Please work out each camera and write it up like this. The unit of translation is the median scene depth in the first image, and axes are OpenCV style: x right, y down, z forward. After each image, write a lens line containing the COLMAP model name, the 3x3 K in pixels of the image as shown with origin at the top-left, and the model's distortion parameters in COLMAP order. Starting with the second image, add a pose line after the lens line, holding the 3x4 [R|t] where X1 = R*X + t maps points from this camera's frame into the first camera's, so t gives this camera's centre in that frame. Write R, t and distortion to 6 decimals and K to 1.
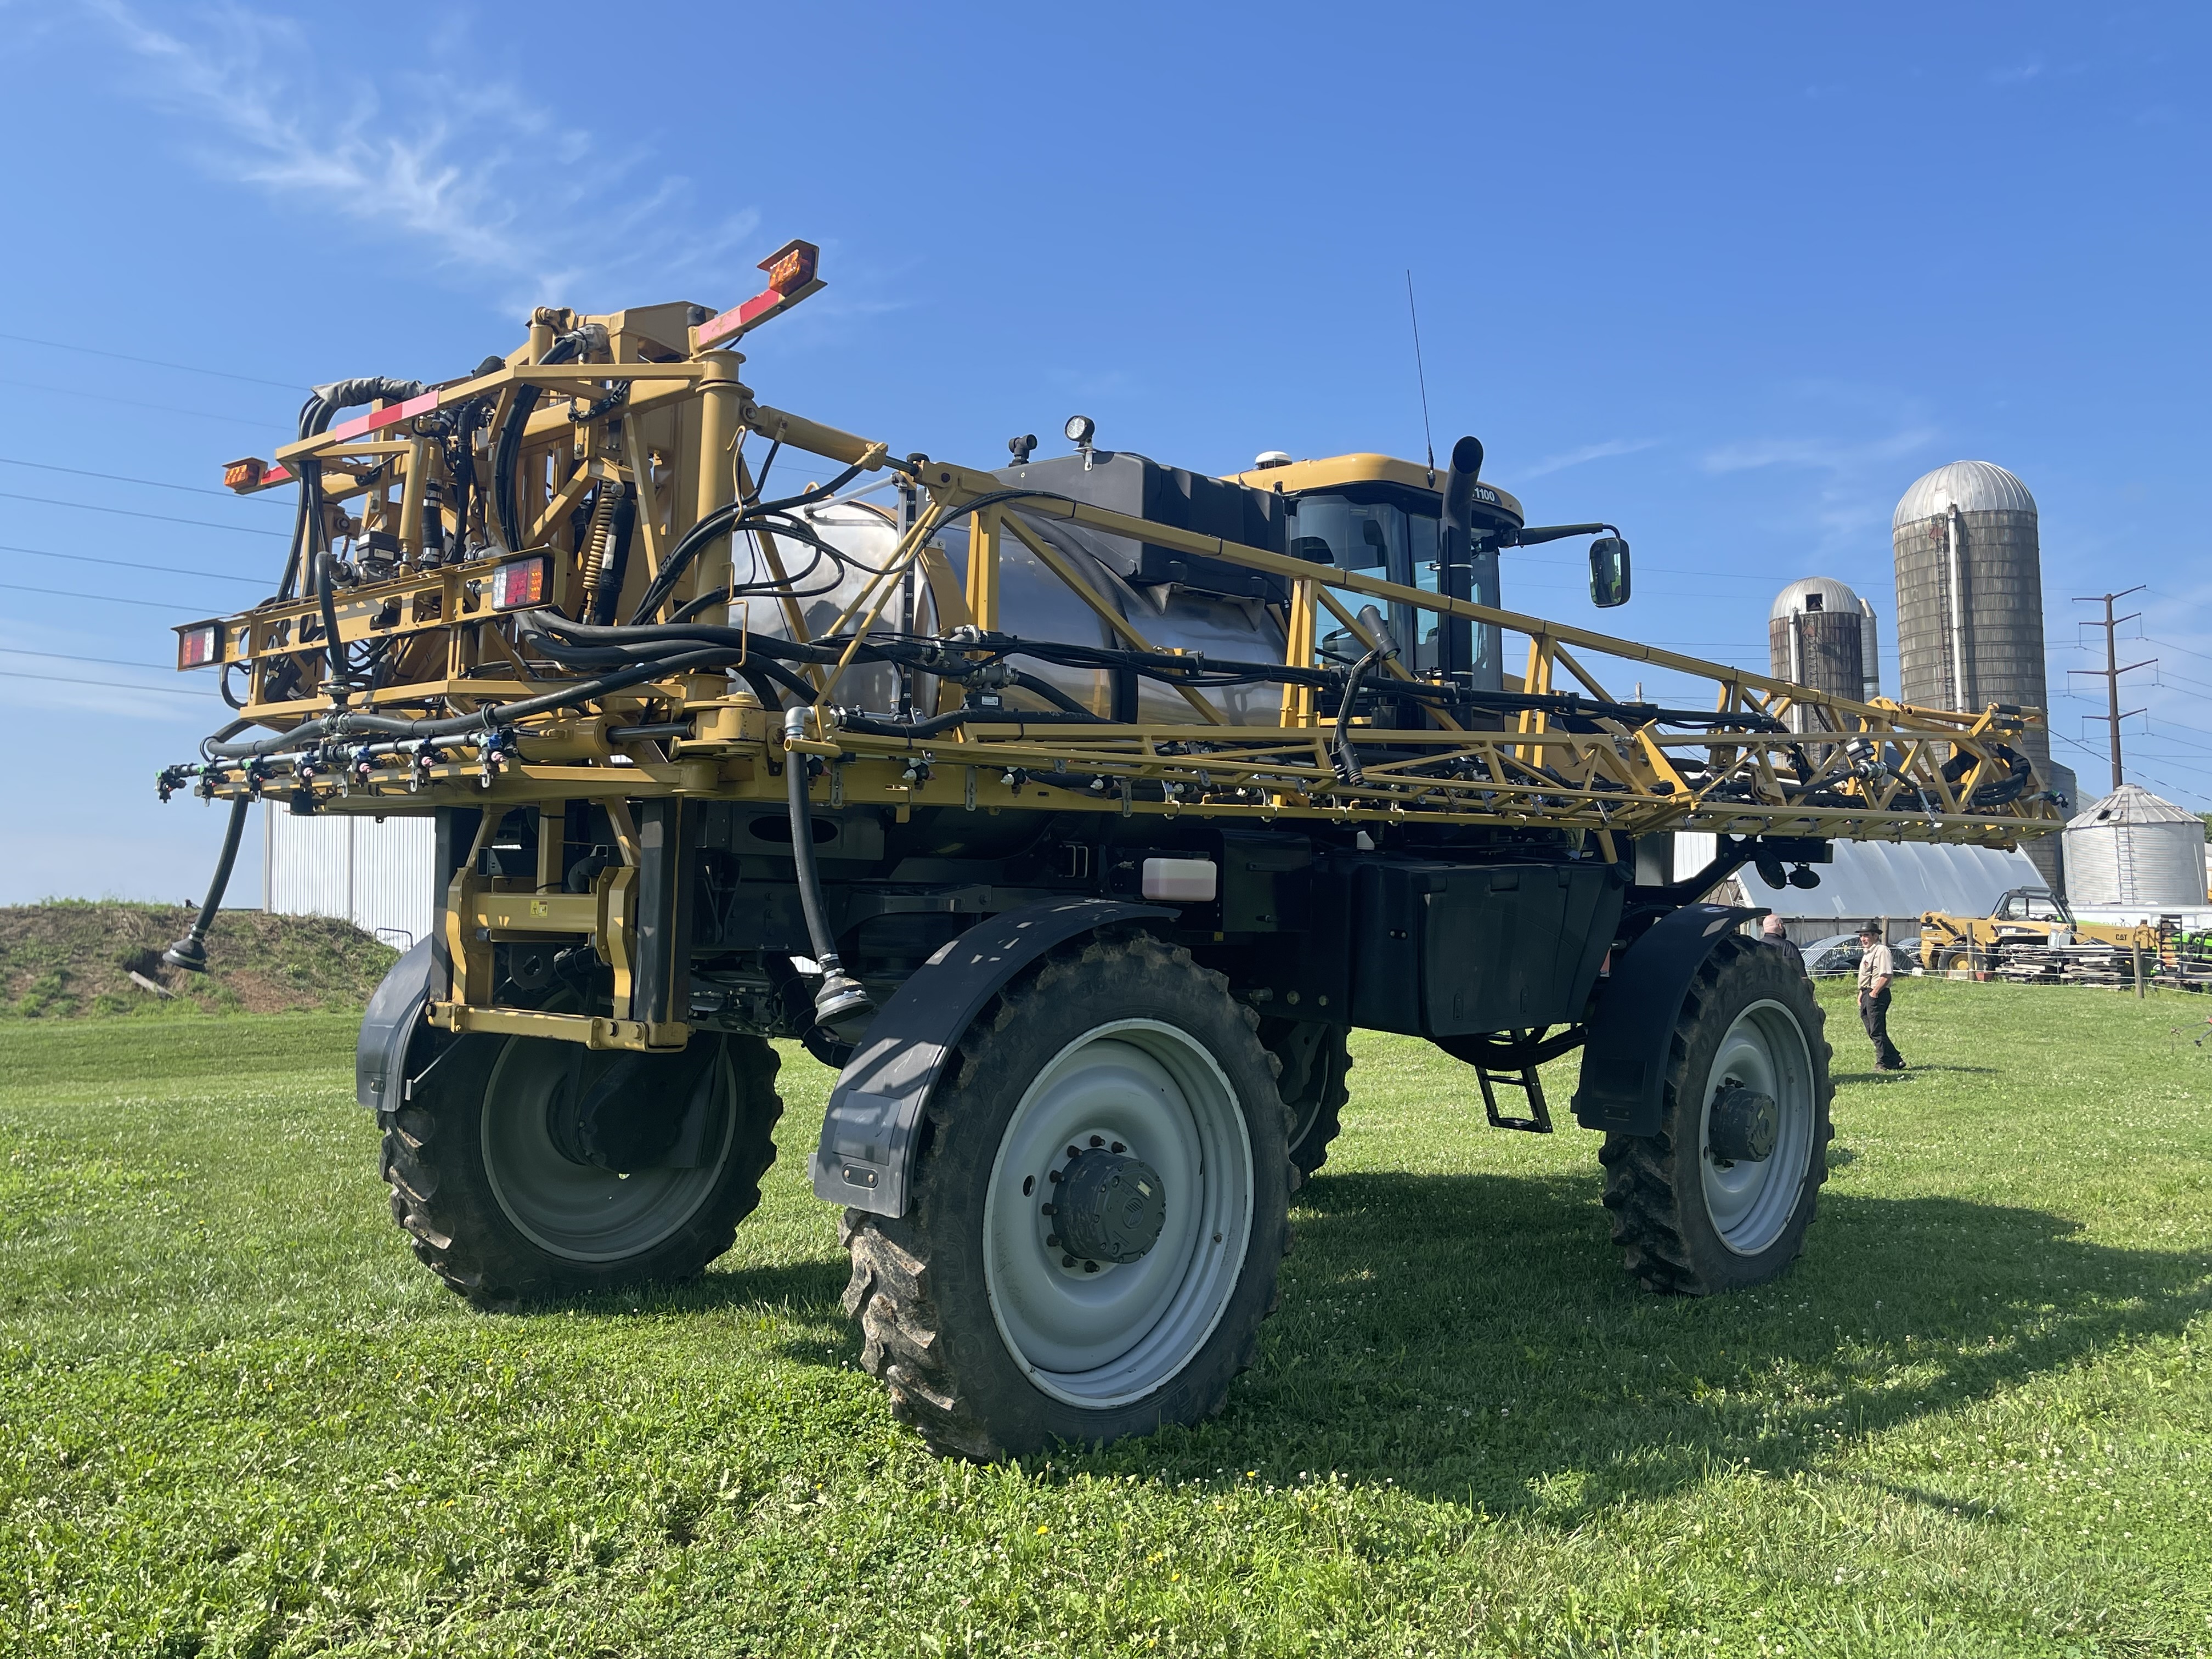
lens RADIAL K [[1959.9, 0, 1102.6], [0, 1959.9, 825.3], [0, 0, 1]] dist [0.055315, -0.060928]
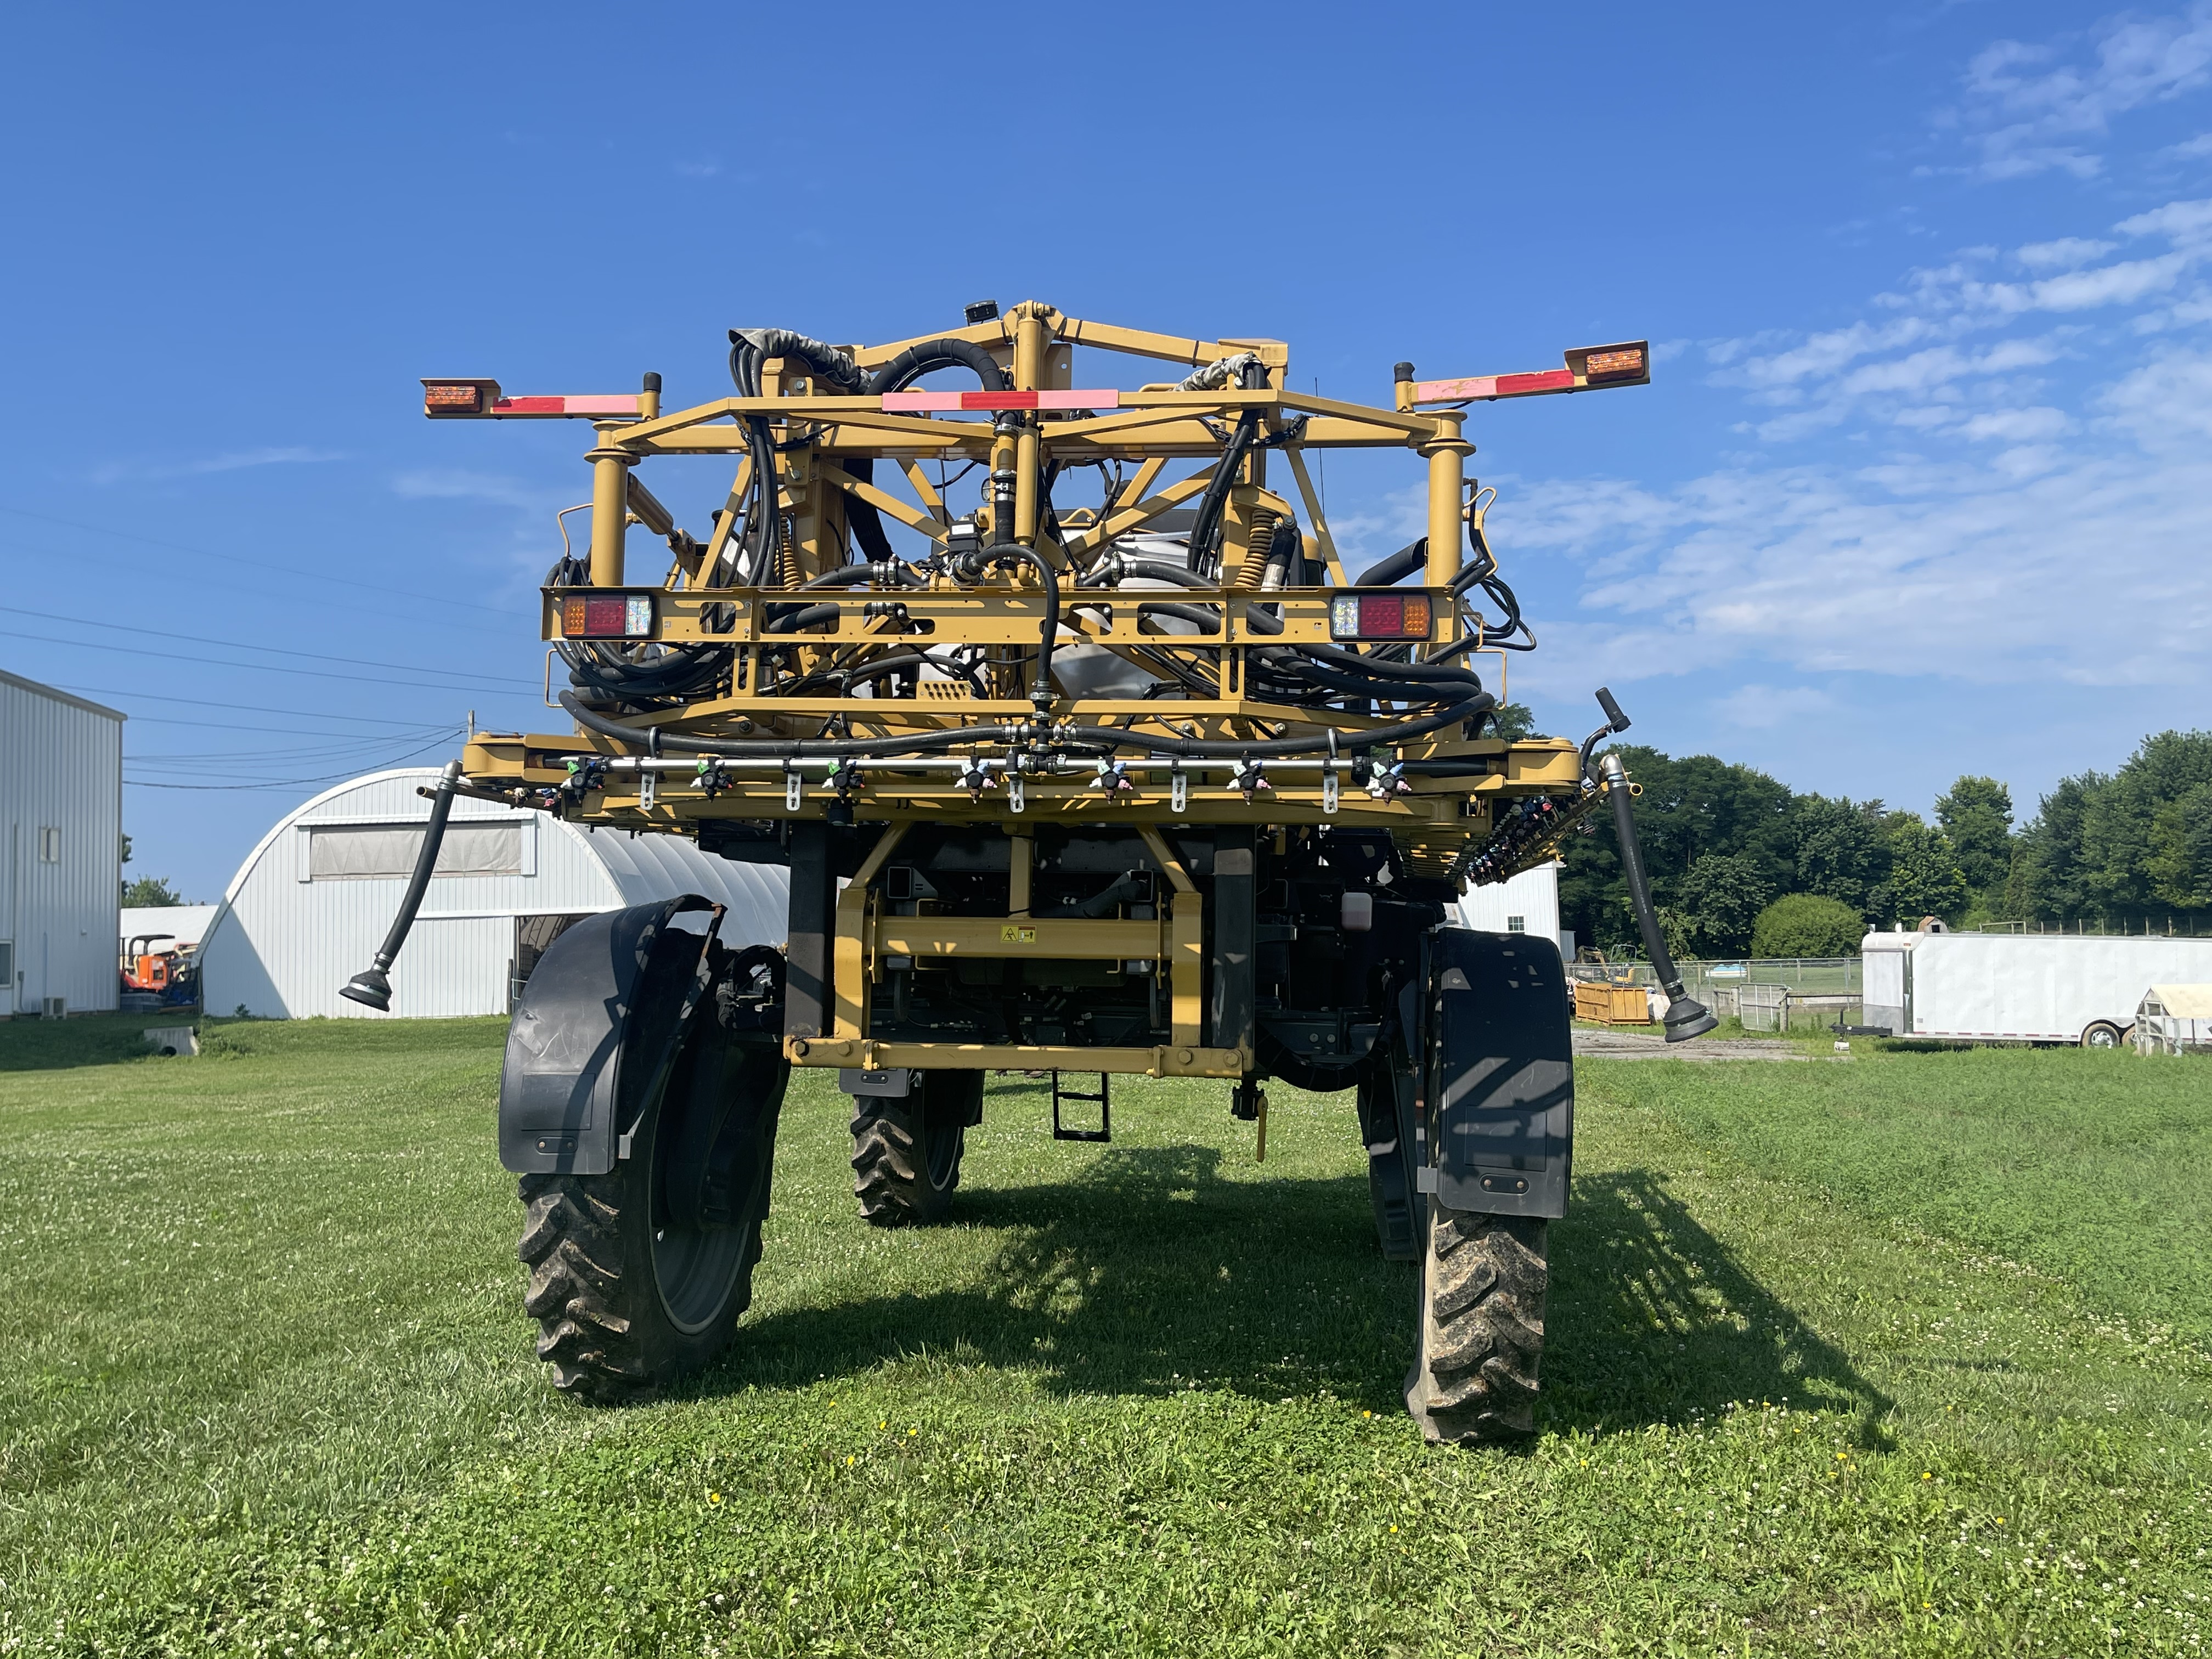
lens RADIAL K [[1959.9, 0, 1115.0], [0, 1959.9, 822.7], [0, 0, 1]] dist [0.055315, -0.060928]
pose [[0.795557, 0.040809, 0.604502, -0.948368], [-0.031053, 0.999164, -0.026586, 0.014317], [-0.605082, 0.002379, 0.796159, 0.260279]]
